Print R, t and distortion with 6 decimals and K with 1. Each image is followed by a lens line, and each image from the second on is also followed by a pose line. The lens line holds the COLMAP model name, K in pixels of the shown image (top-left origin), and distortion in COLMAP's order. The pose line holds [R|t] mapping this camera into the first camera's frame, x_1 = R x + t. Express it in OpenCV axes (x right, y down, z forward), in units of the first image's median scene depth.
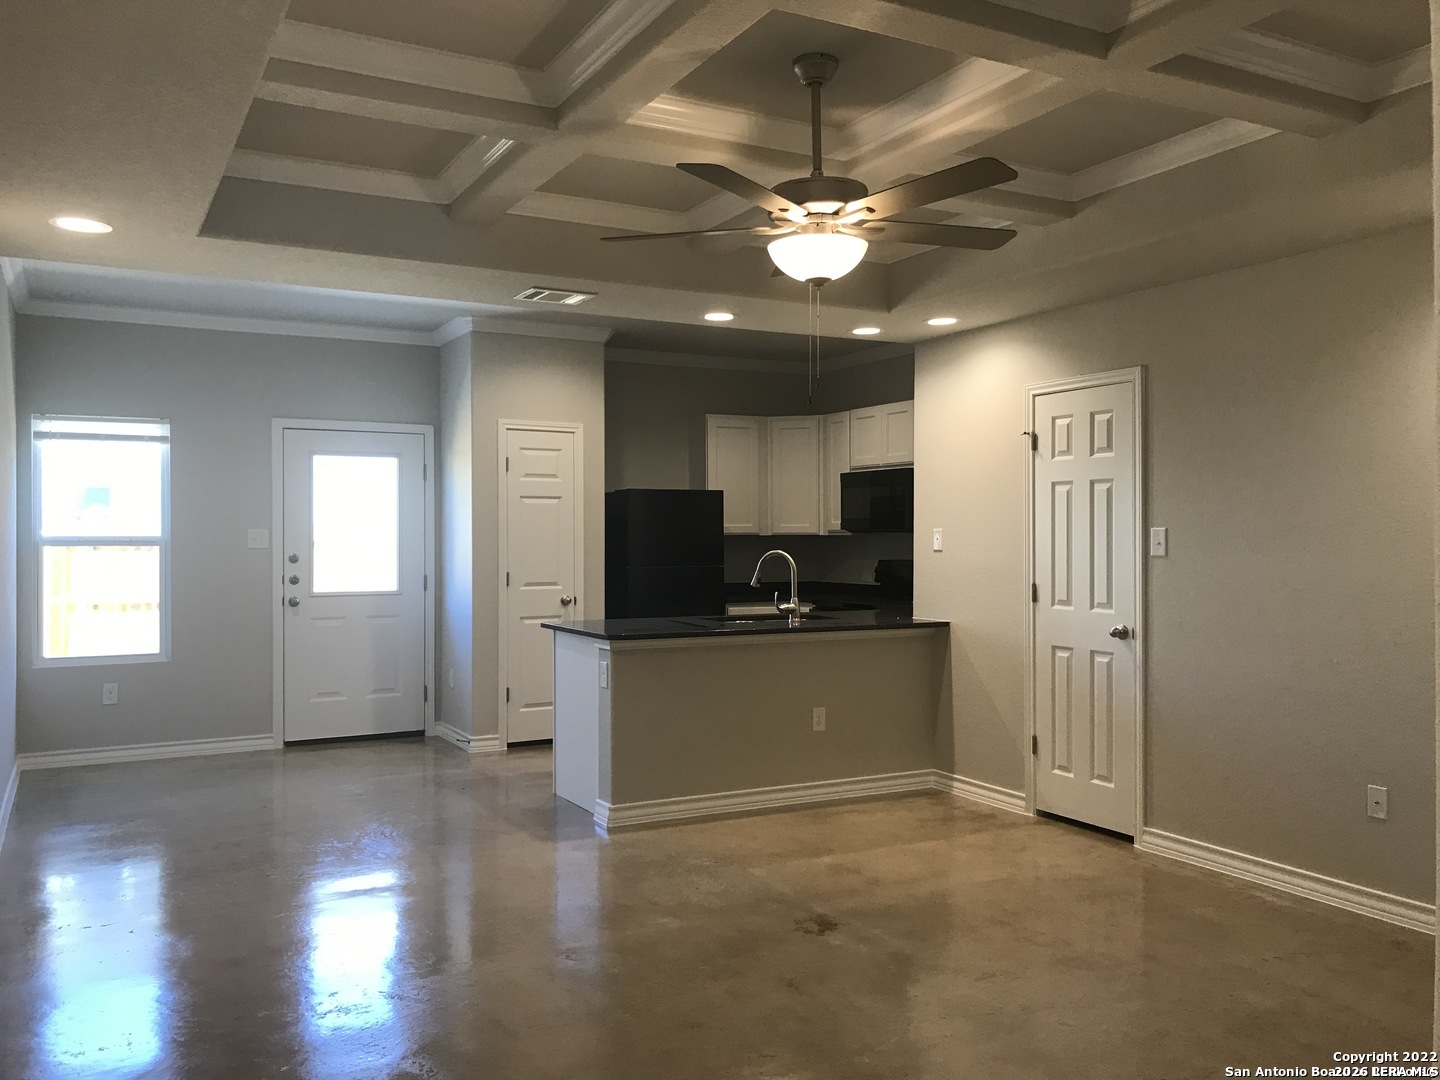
lens RADIAL K [[1192.7, 0, 714.0], [0, 1192.7, 535.2], [0, 0, 1]] dist [0.105078, -0.001258]
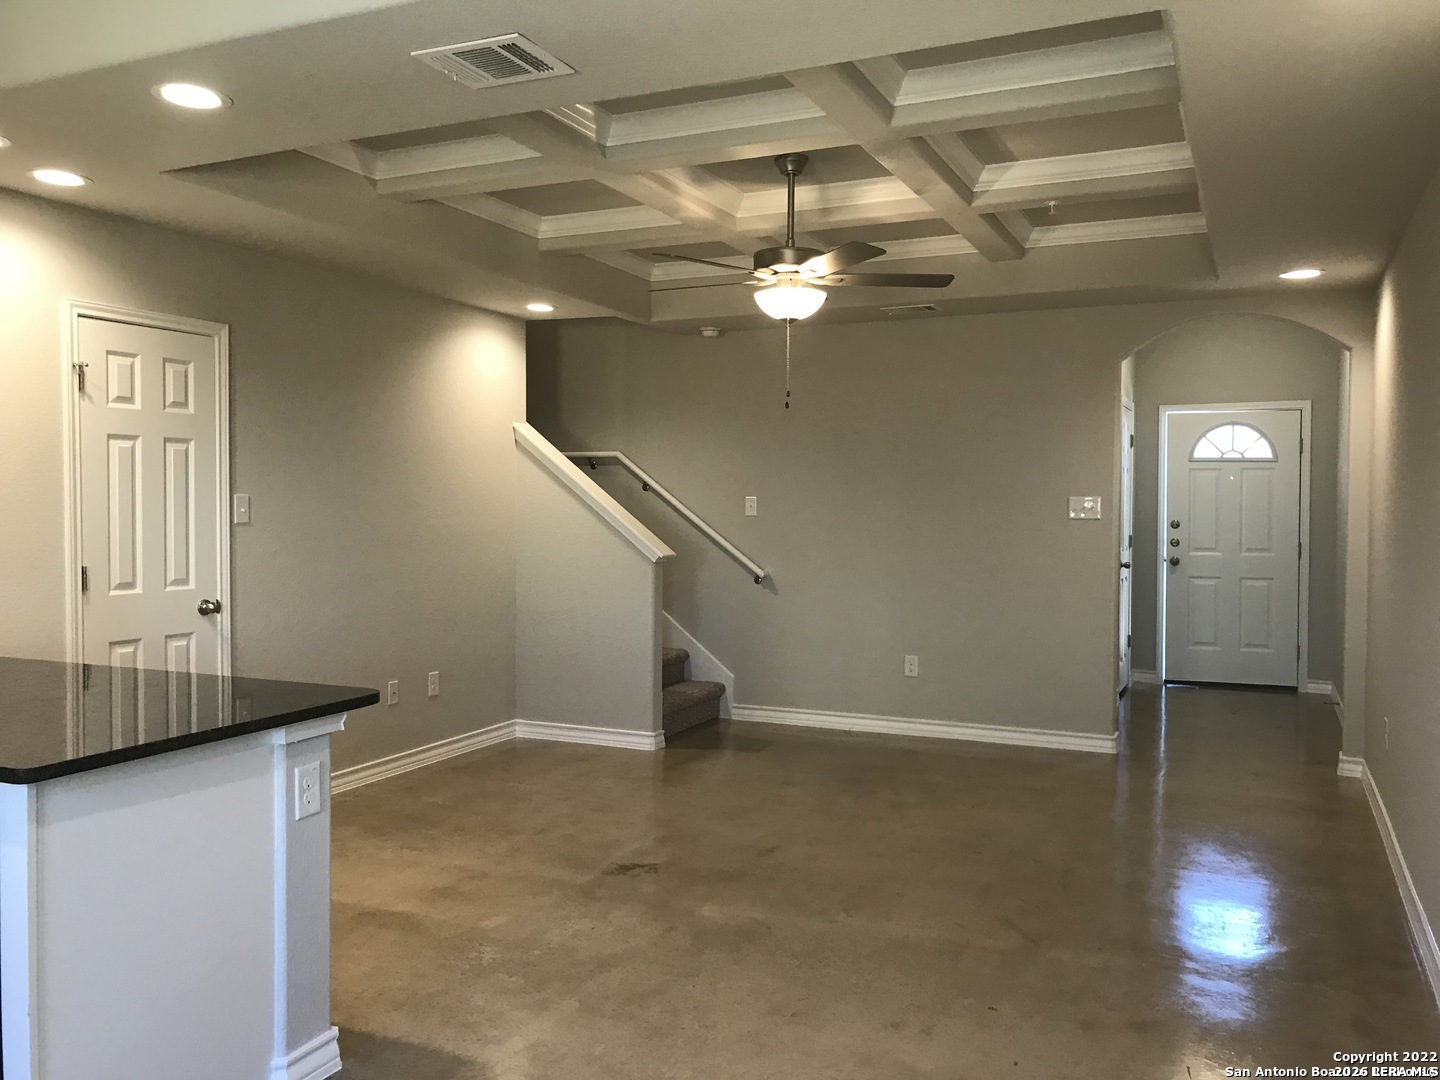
lens RADIAL K [[1192.7, 0, 714.0], [0, 1192.7, 535.2], [0, 0, 1]] dist [0.105078, -0.001258]
pose [[-0.596852, -0.029241, 0.801818, -0.520147], [-0.003994, 0.999432, 0.033475, -0.005981], [-0.802341, 0.016777, -0.596630, 1.018394]]
